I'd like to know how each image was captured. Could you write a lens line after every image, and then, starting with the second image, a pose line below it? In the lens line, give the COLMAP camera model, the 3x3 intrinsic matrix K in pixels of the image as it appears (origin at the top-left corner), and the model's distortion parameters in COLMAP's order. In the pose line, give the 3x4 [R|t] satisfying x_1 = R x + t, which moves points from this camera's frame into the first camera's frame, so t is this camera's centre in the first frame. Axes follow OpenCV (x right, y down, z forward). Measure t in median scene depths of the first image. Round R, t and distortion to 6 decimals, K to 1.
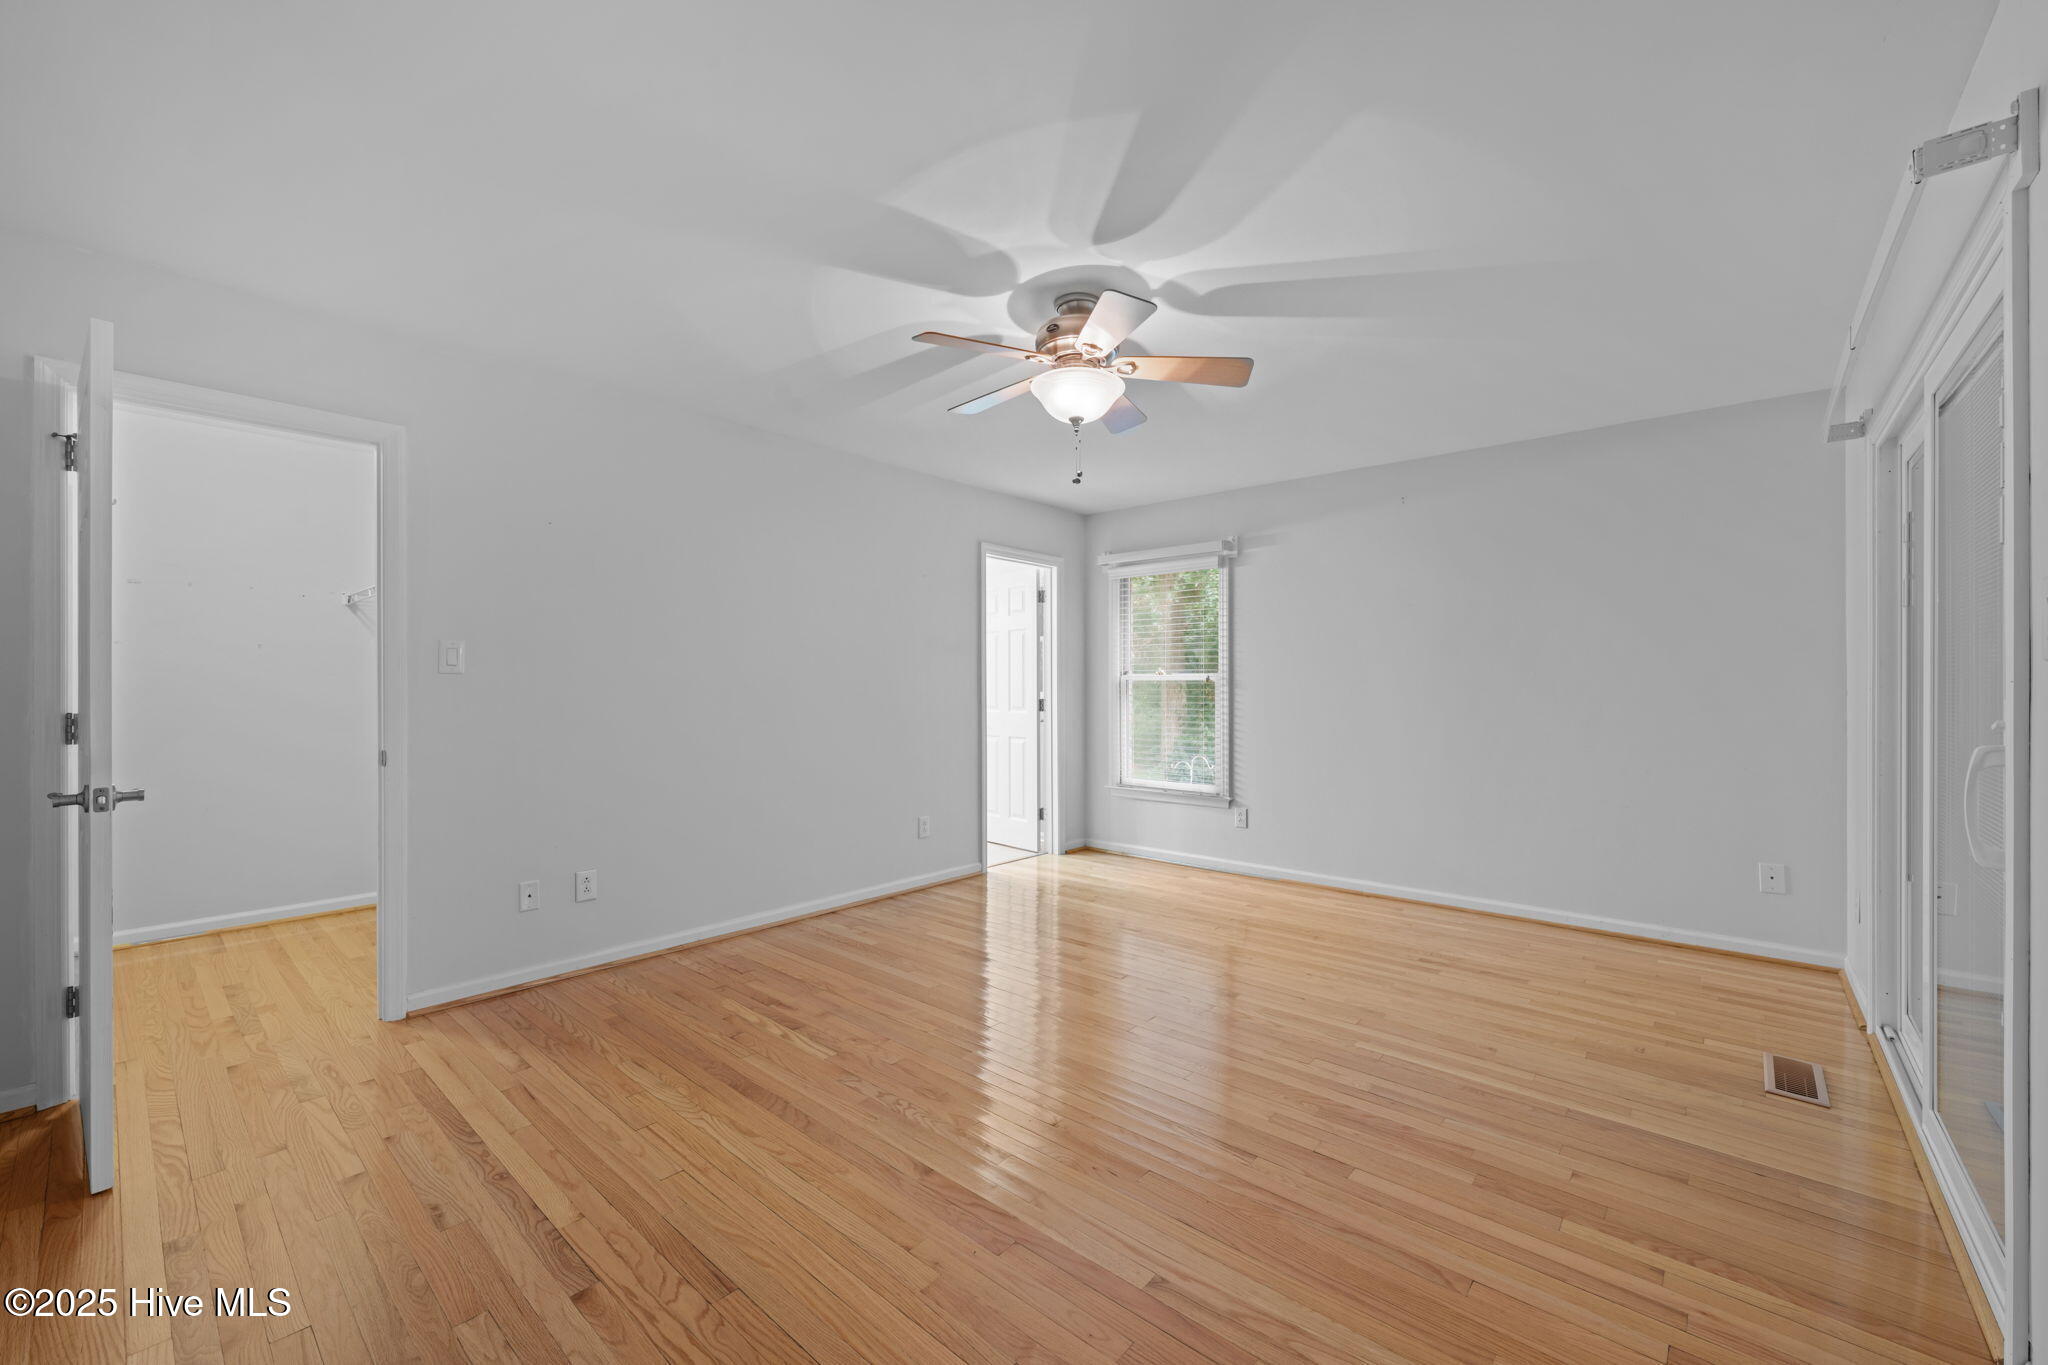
lens RADIAL K [[814.3, 0, 1020.6], [0, 814.3, 688.6], [0, 0, 1]] dist [0.000293, 0.000039]
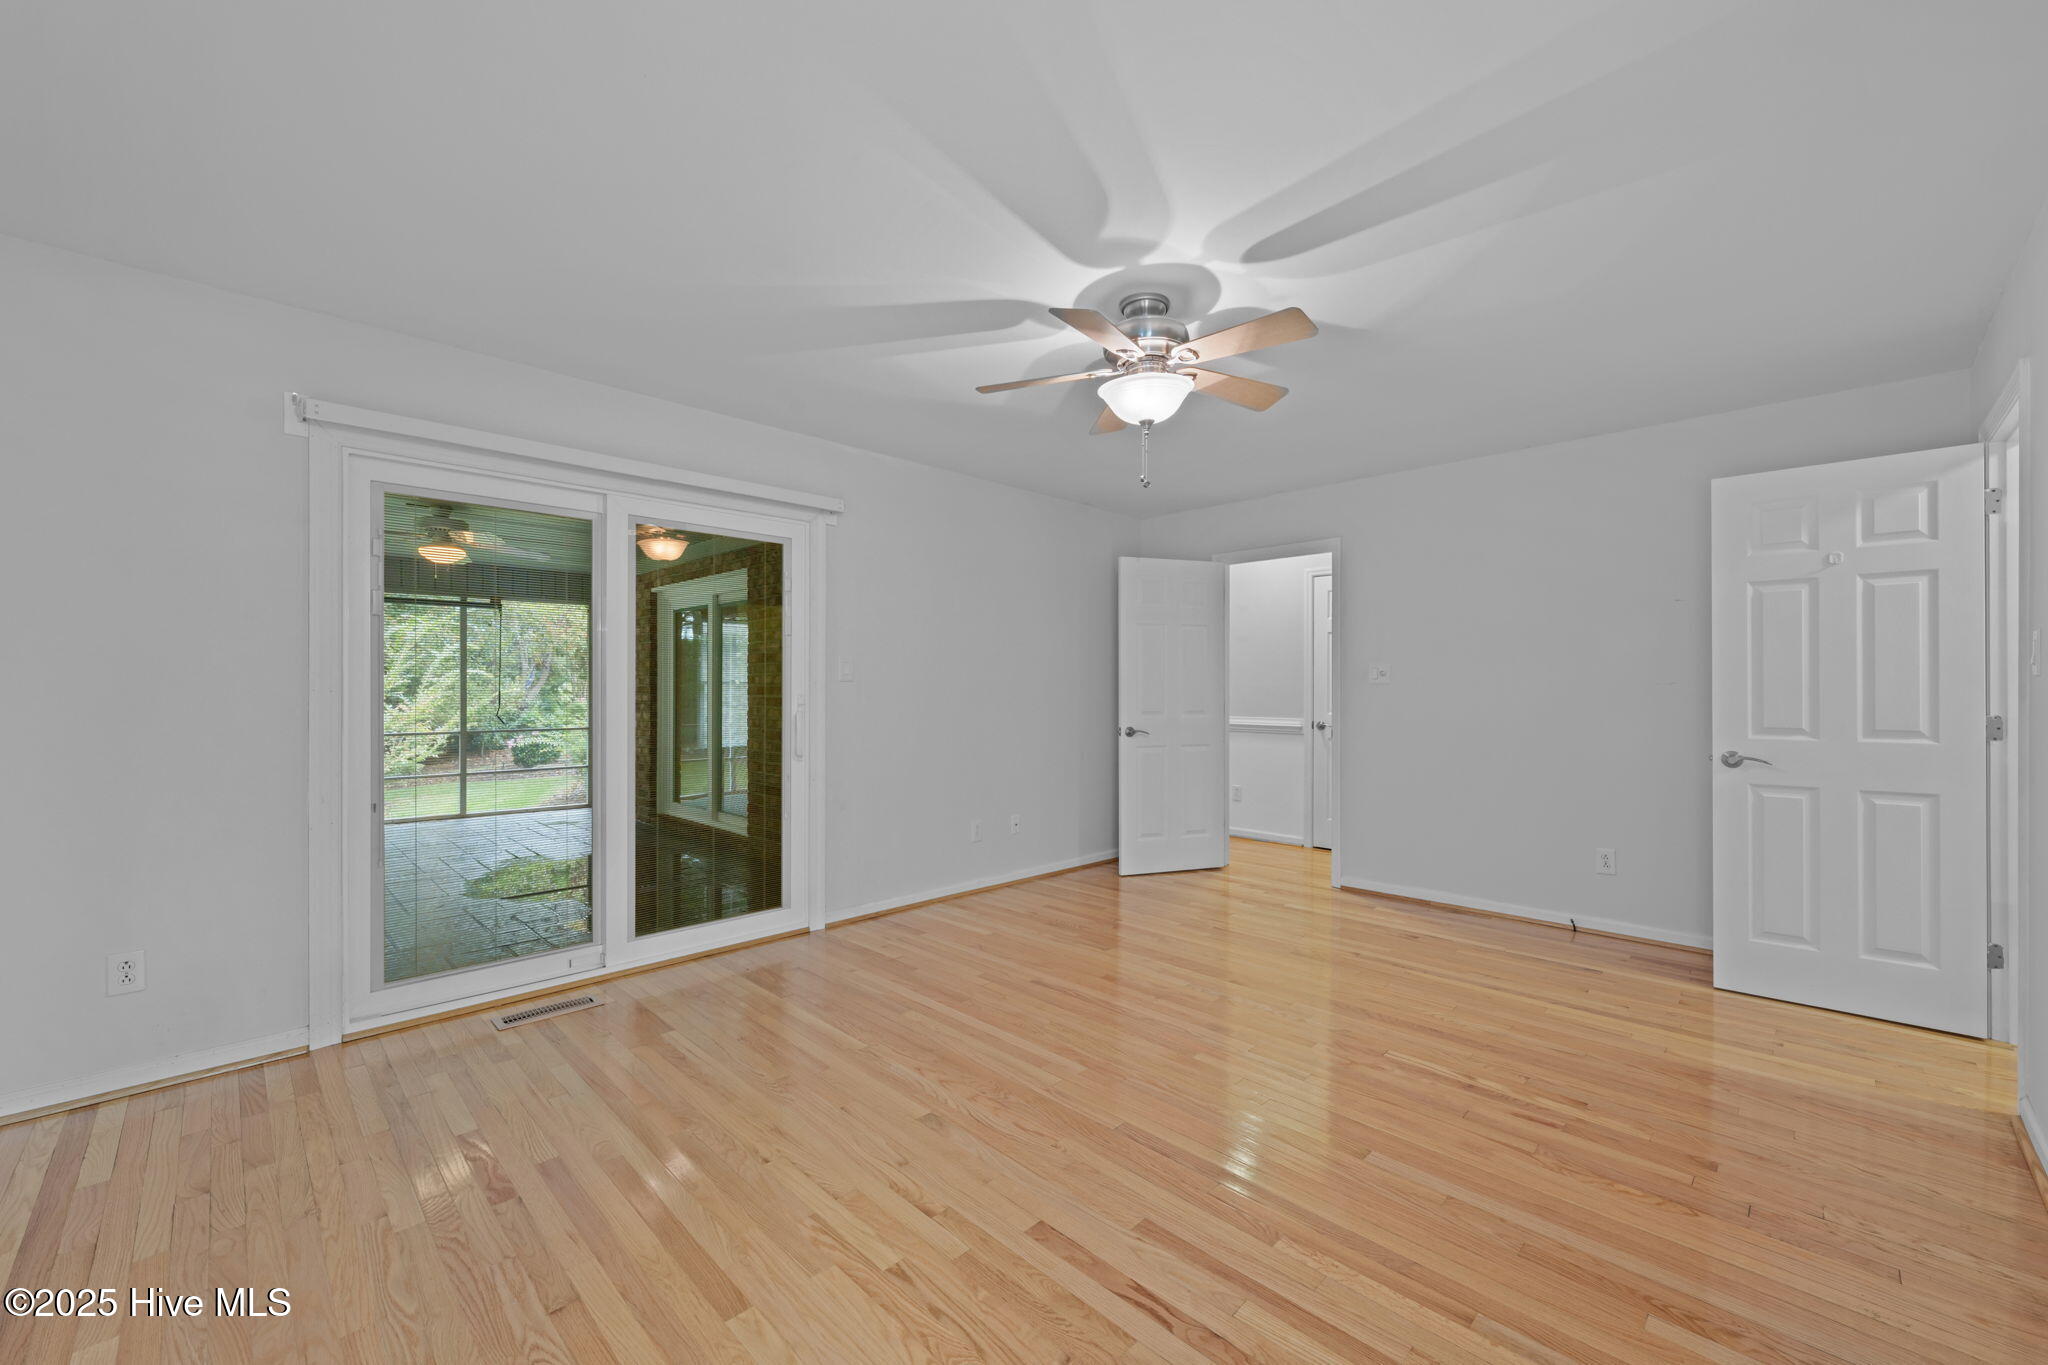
lens RADIAL K [[814.3, 0, 1030.9], [0, 814.3, 688.2], [0, 0, 1]] dist [0.000293, 0.000039]
pose [[-0.997756, -0.000276, 0.066954, 0.135222], [-0.000615, 0.999987, -0.005044, -0.003215], [-0.066951, -0.005074, -0.997743, 1.923376]]
